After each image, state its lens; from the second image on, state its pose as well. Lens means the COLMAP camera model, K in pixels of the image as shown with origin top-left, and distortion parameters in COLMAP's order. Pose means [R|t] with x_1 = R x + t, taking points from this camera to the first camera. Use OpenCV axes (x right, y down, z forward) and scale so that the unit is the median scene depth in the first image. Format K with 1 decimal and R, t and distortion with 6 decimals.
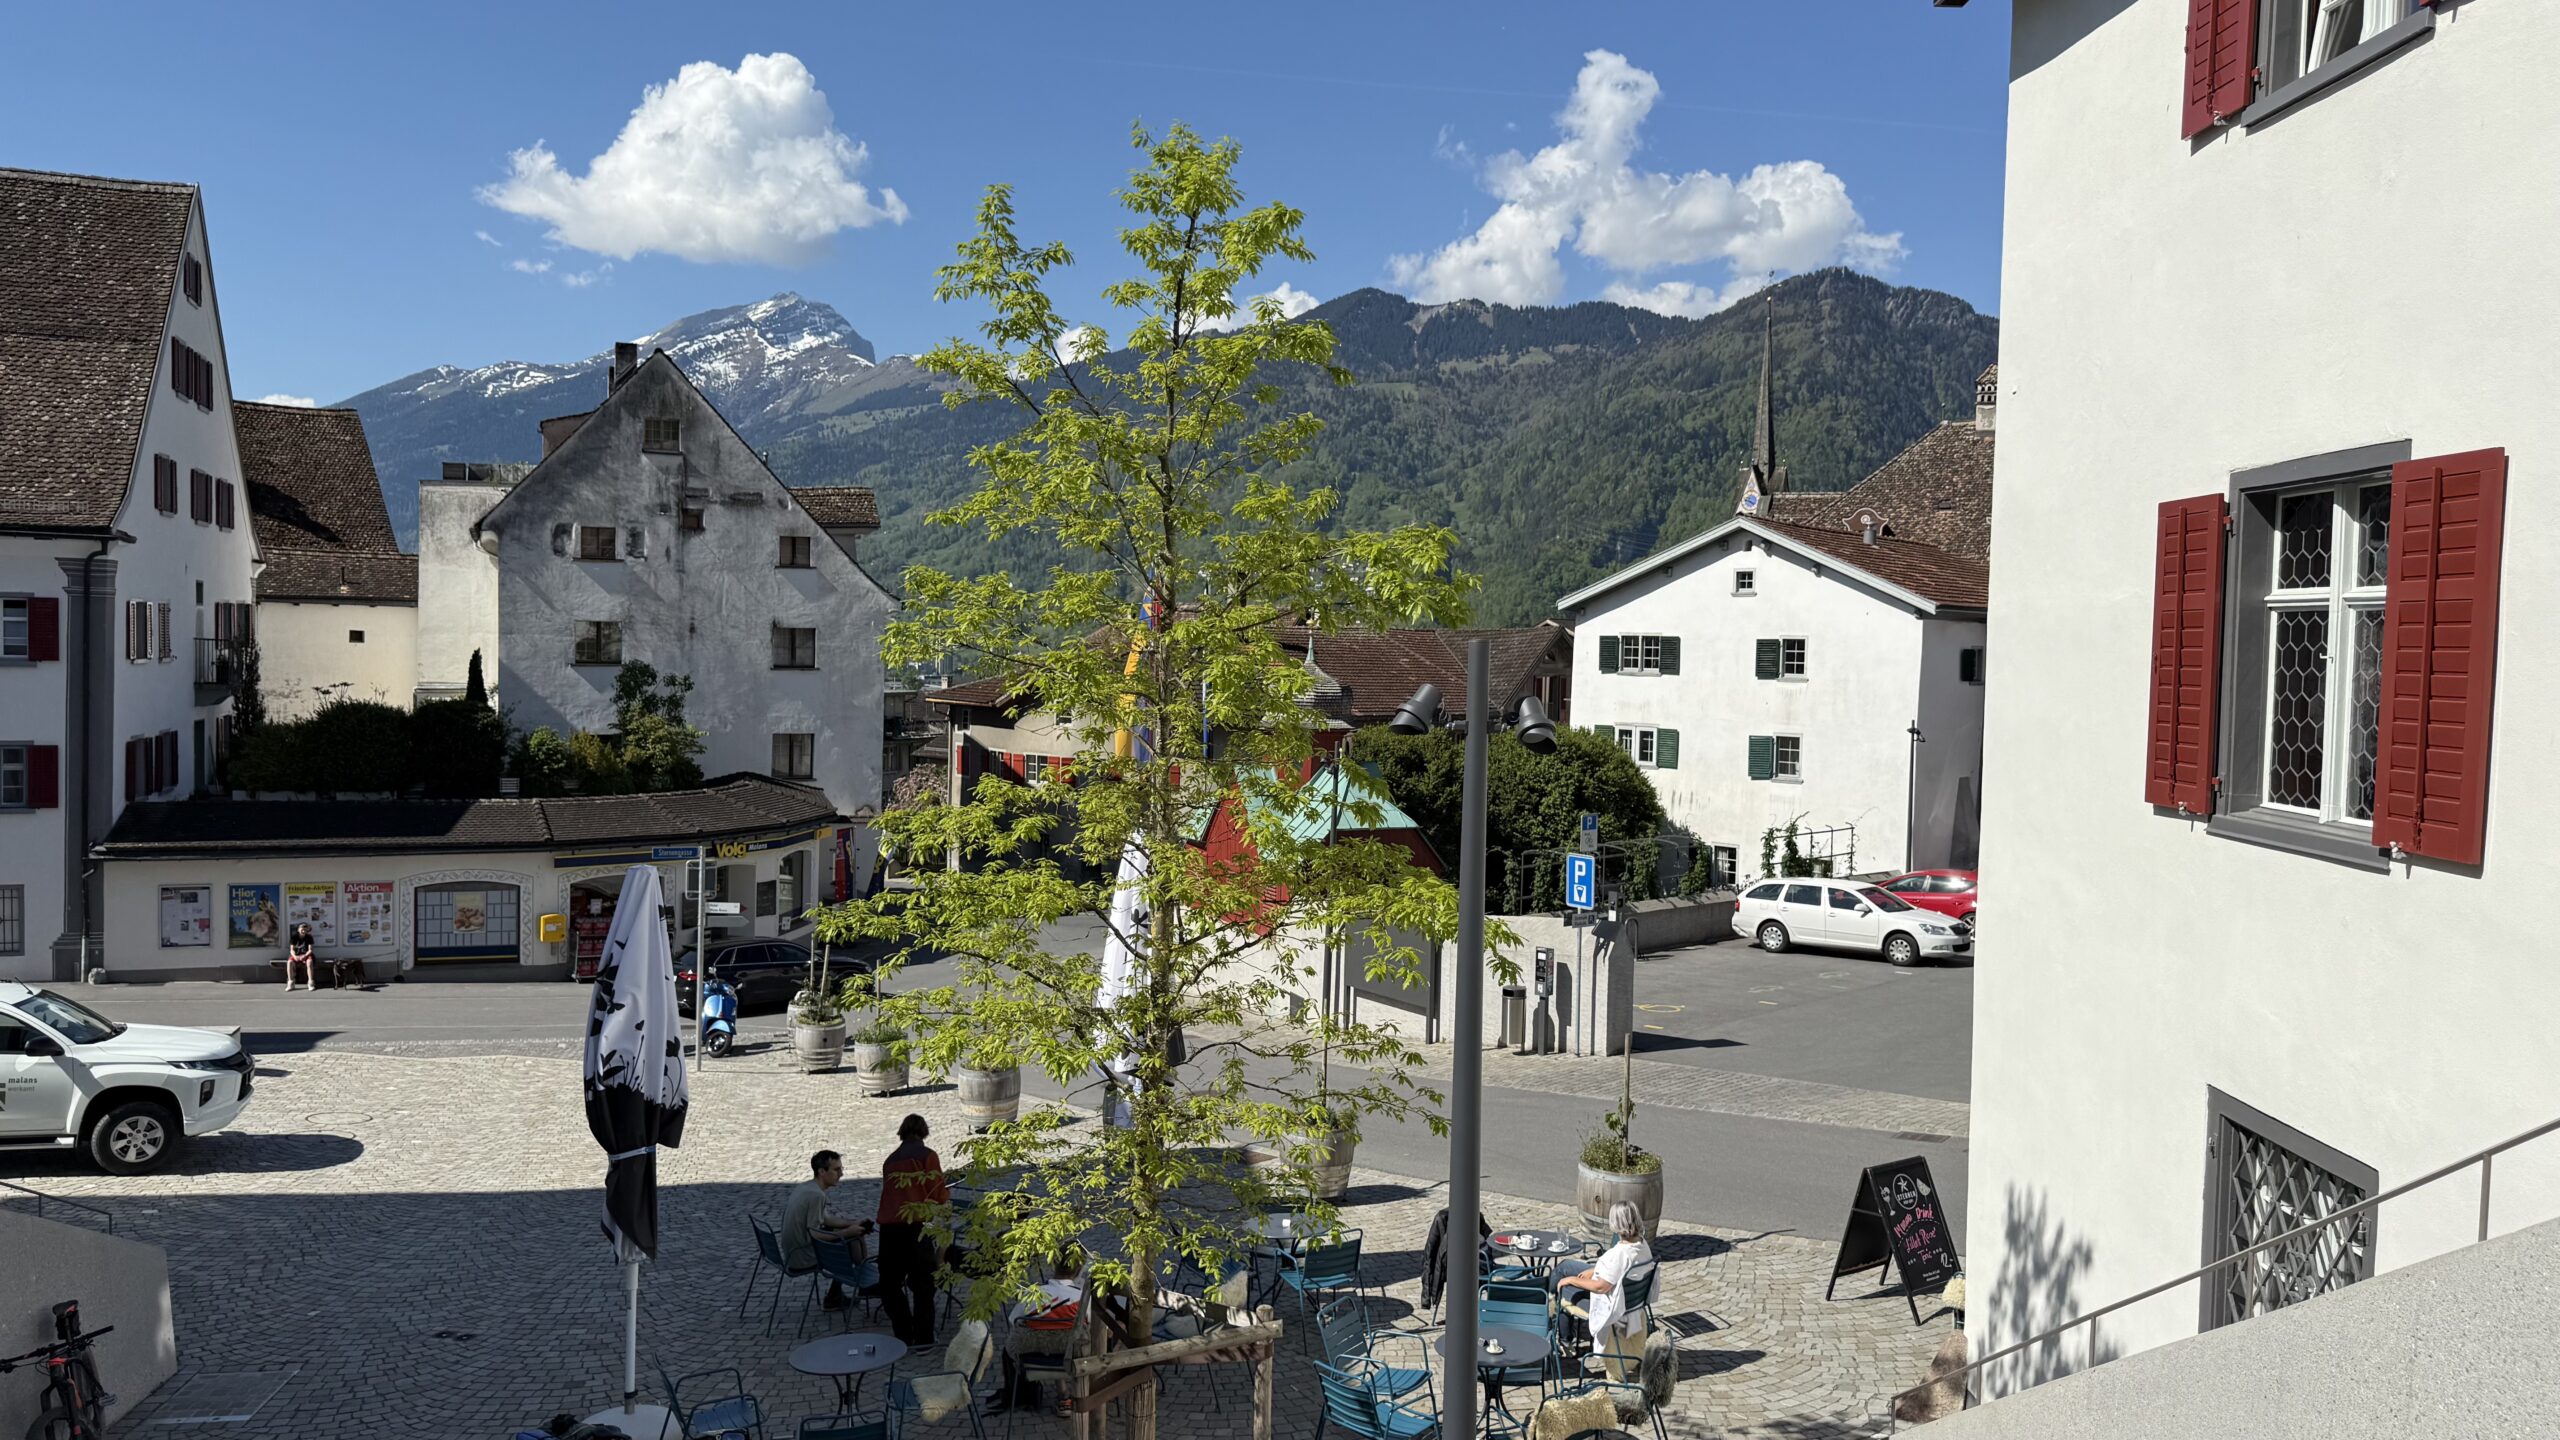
lens RADIAL K [[1728.7, 0, 1285.8], [0, 1728.7, 760.0], [0, 0, 1]] dist [0.108848, -0.146960]
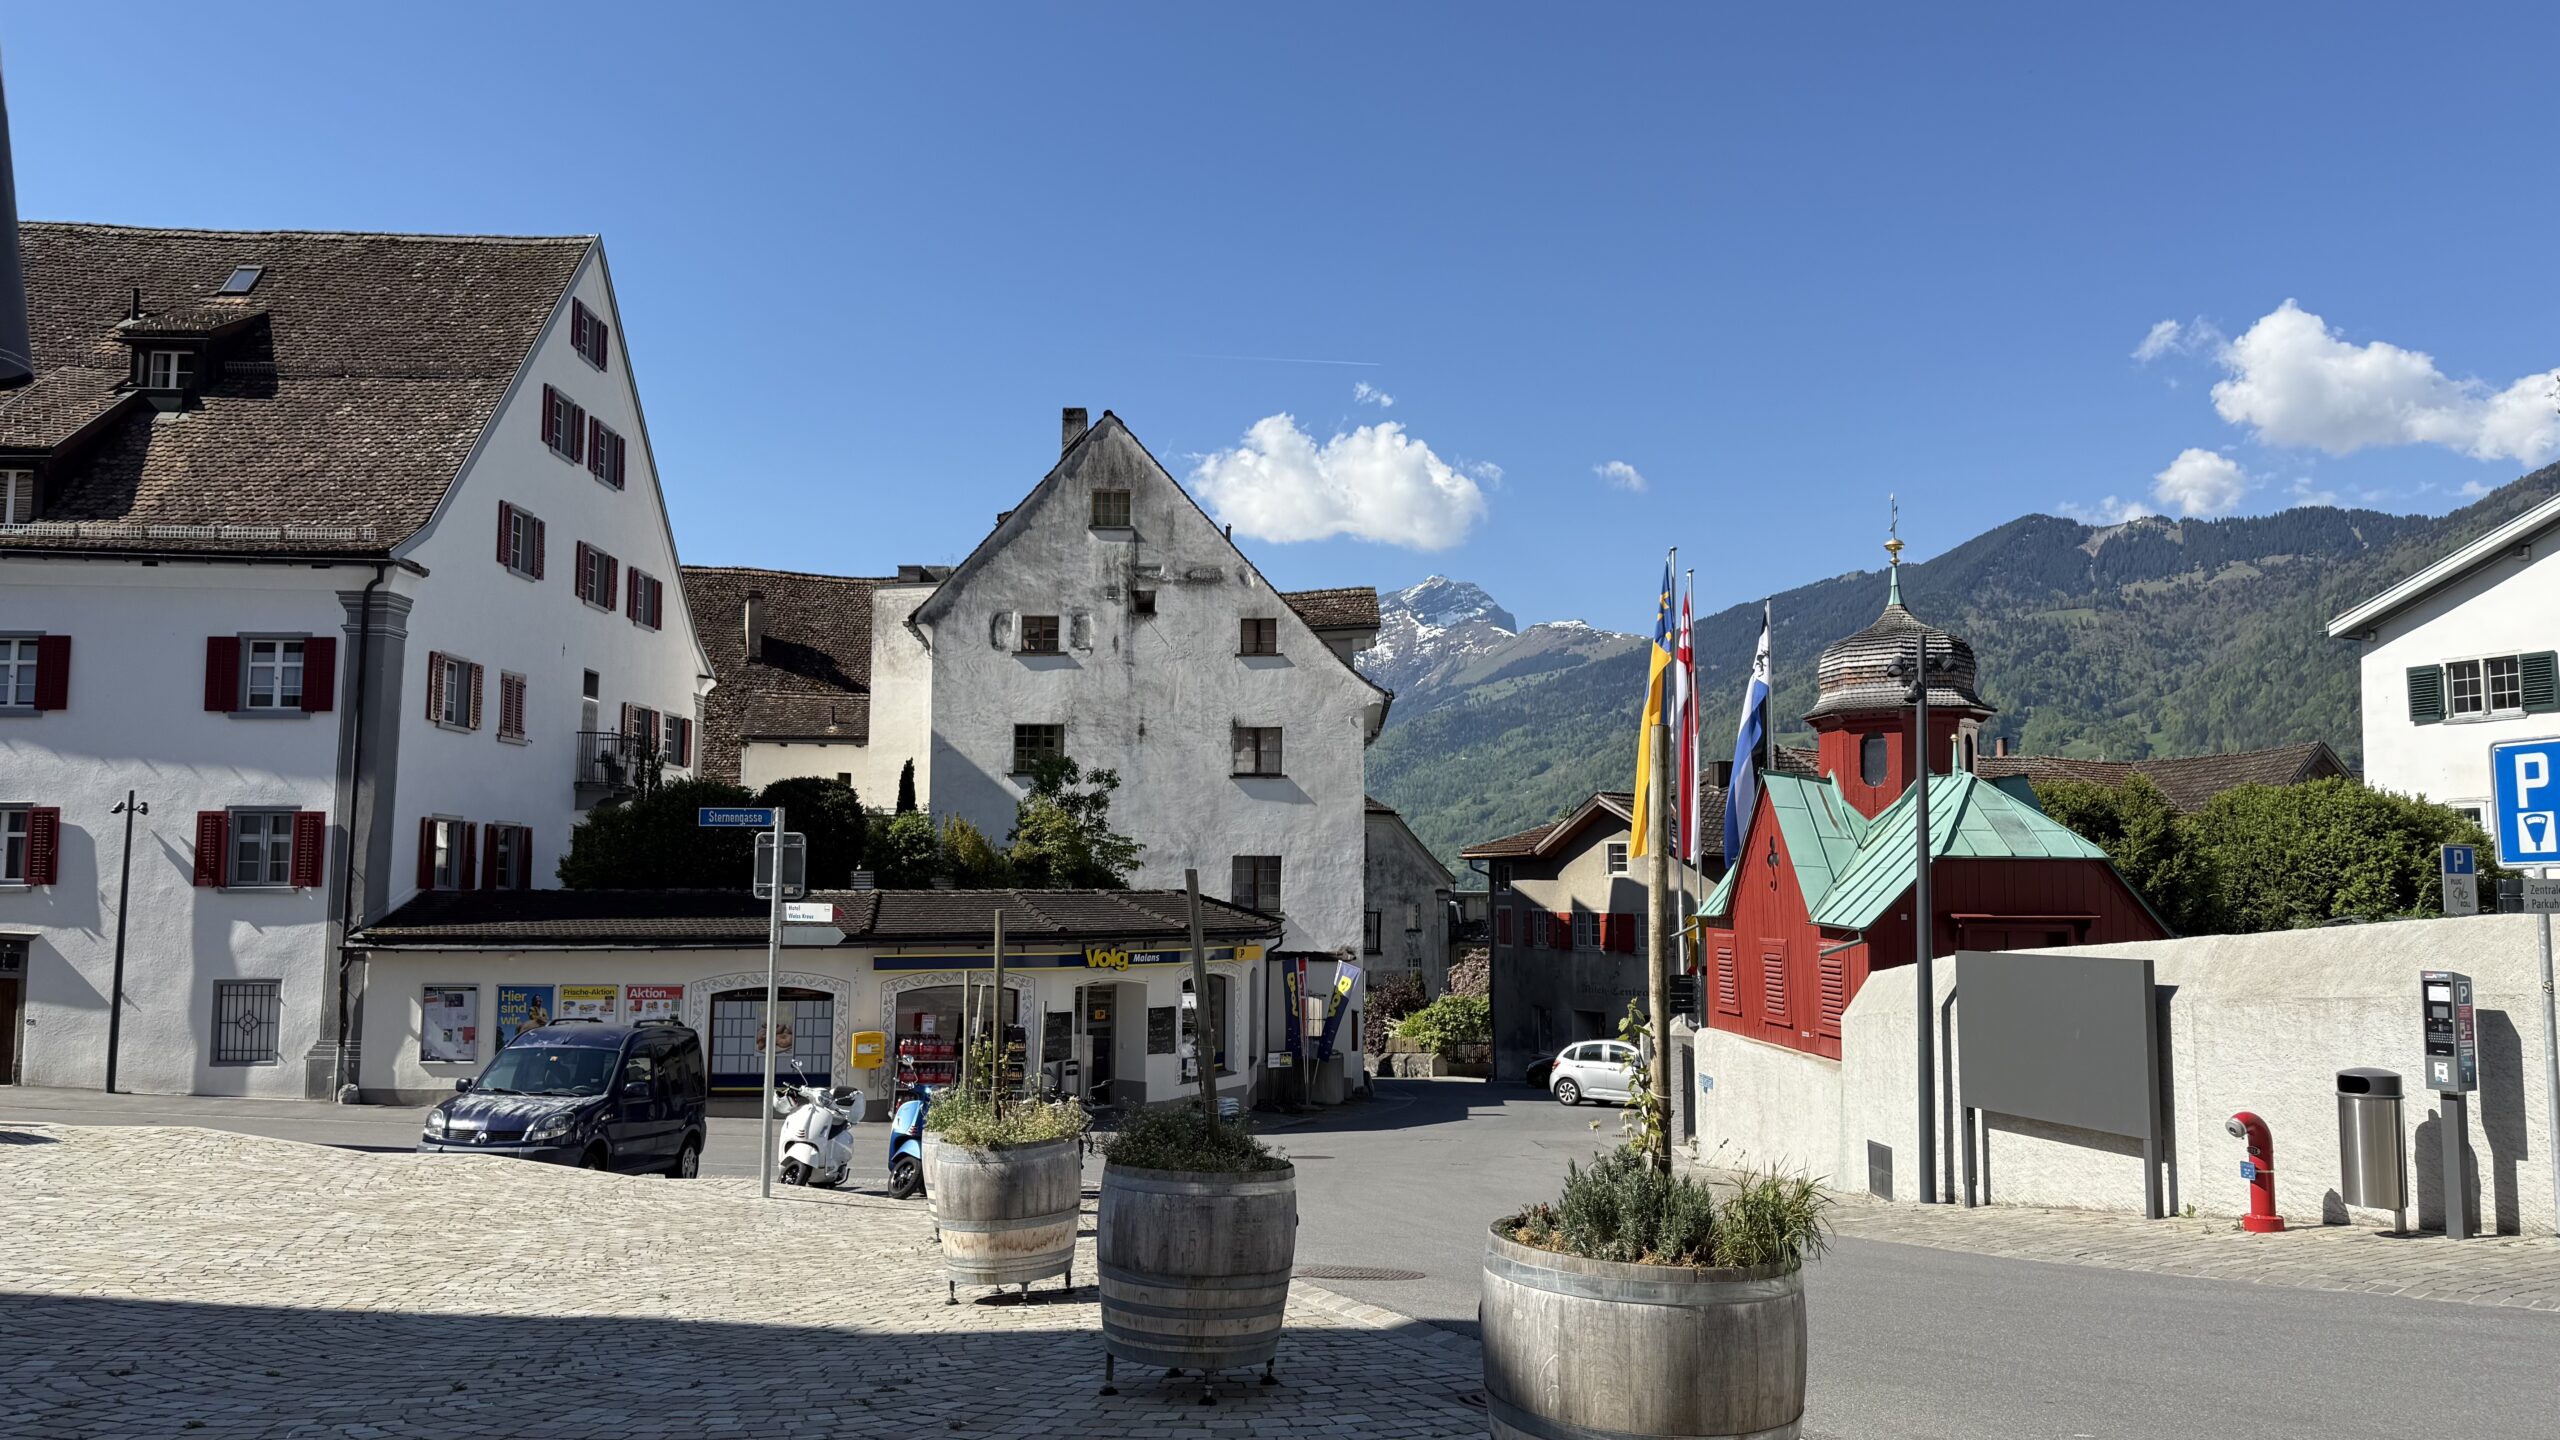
lens RADIAL K [[1715.8, 0, 1315.8], [0, 1715.8, 759.4], [0, 0, 1]] dist [0.152361, -0.249156]
pose [[0.938578, -0.050255, -0.341387, 0.020809], [-0.001347, 0.988797, -0.149263, 0.061428], [0.345063, 0.140555, 0.927995, 0.259810]]
